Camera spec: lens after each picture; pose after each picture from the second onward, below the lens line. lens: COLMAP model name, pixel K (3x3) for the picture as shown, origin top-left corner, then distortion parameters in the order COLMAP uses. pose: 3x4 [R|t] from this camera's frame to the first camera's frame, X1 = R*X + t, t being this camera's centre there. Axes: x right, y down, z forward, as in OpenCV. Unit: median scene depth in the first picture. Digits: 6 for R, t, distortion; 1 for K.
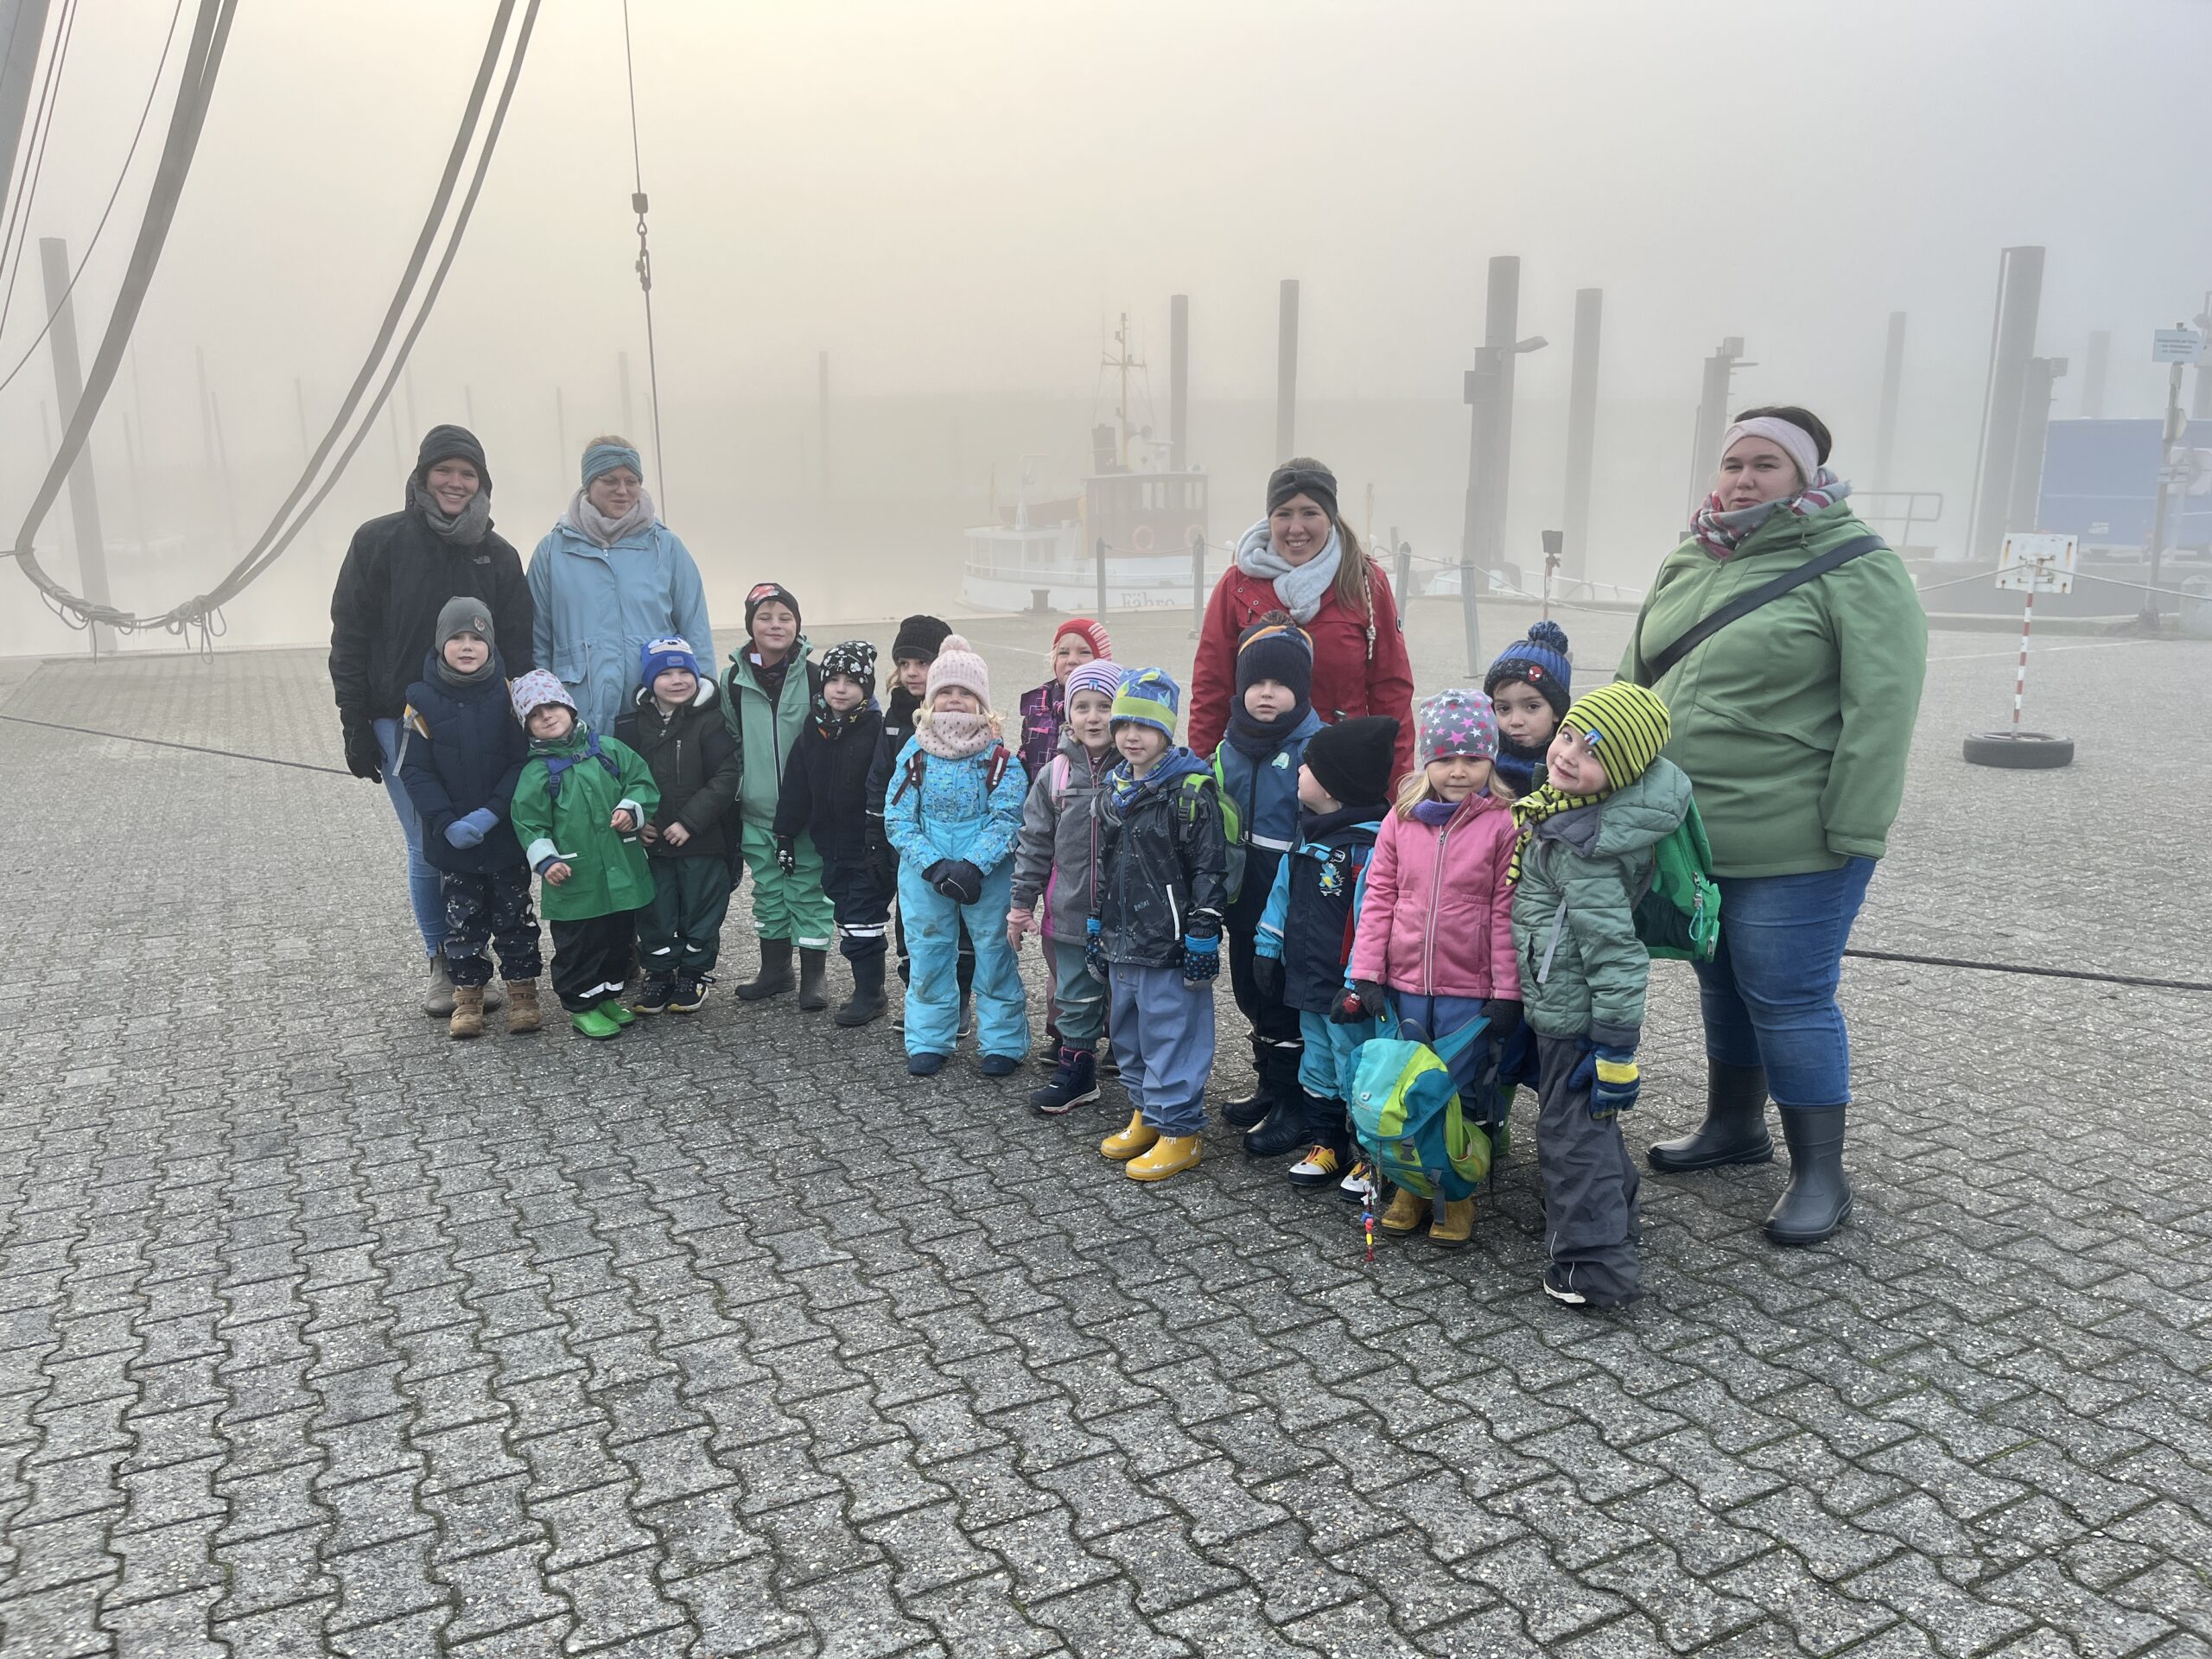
lens RADIAL K [[1682.8, 0, 1105.6], [0, 1682.8, 836.8], [0, 0, 1]] dist [-0.005958, -0.010674]
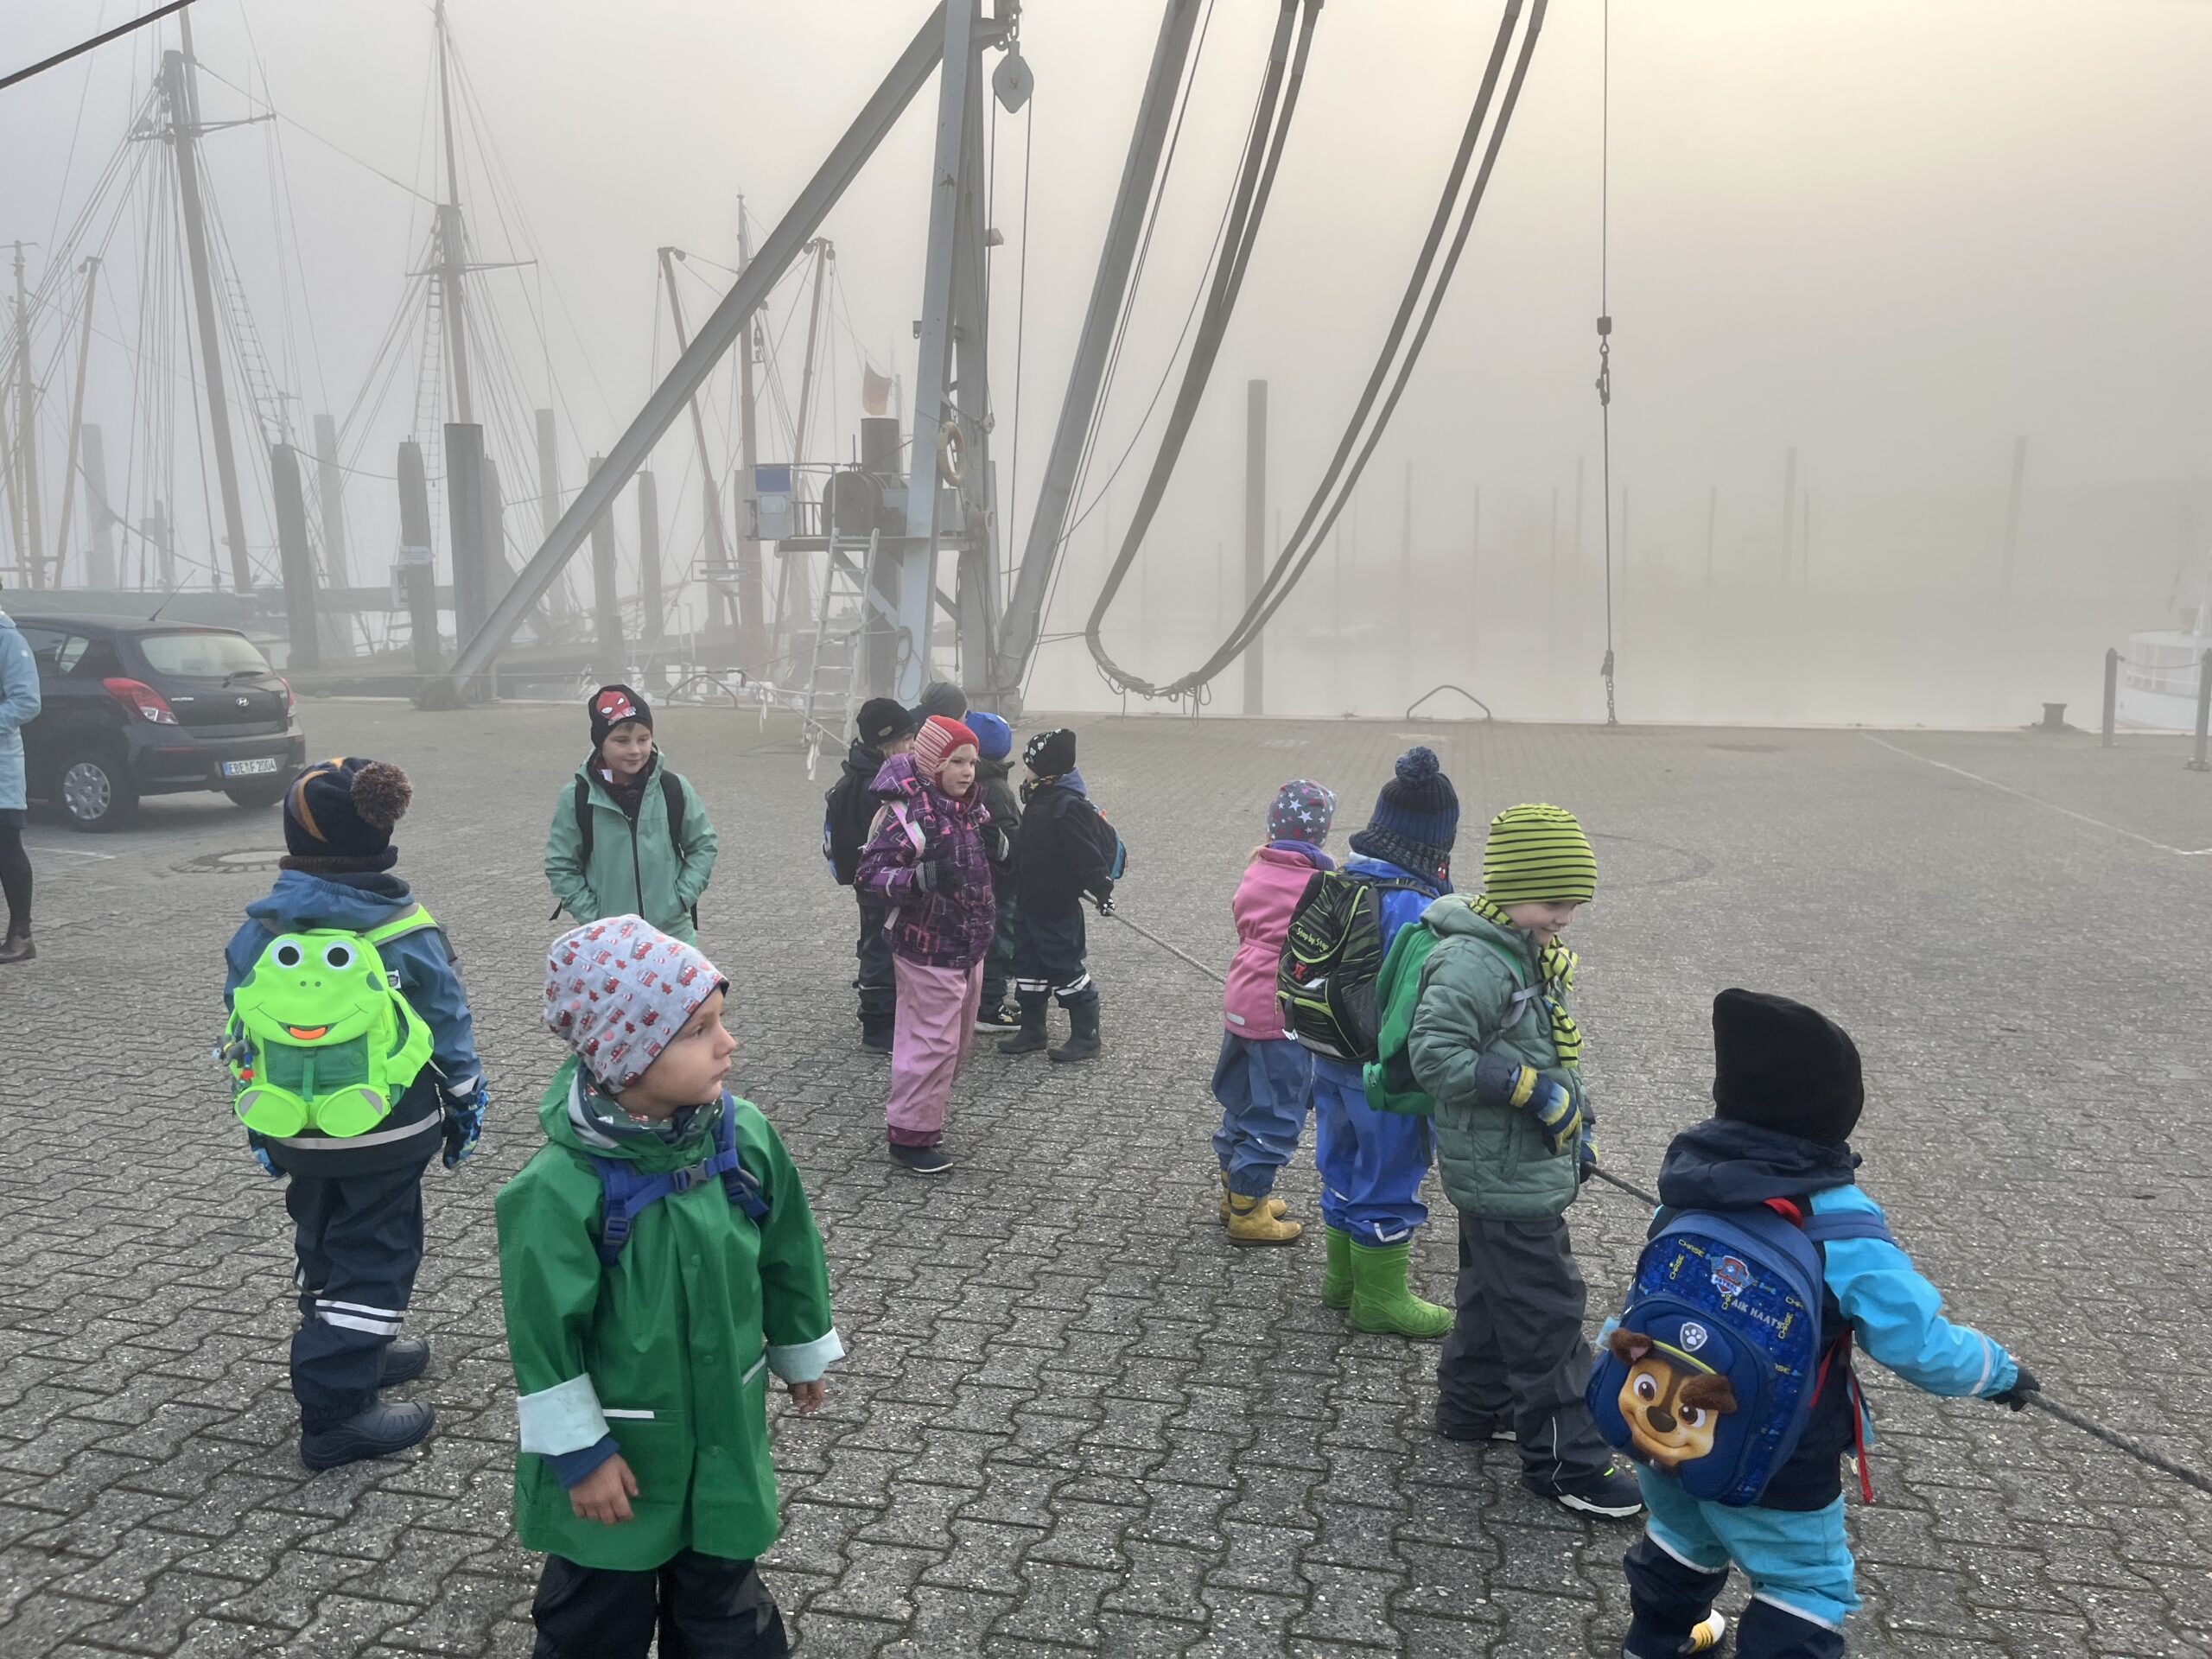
lens RADIAL K [[1682.8, 0, 1109.3], [0, 1682.8, 826.1], [0, 0, 1]] dist [-0.005958, -0.010674]
pose [[0.778758, 0.094952, -0.620098, 1.078929], [-0.131746, 0.991189, -0.013681, -0.031914], [0.613335, 0.092350, 0.784405, -0.019879]]
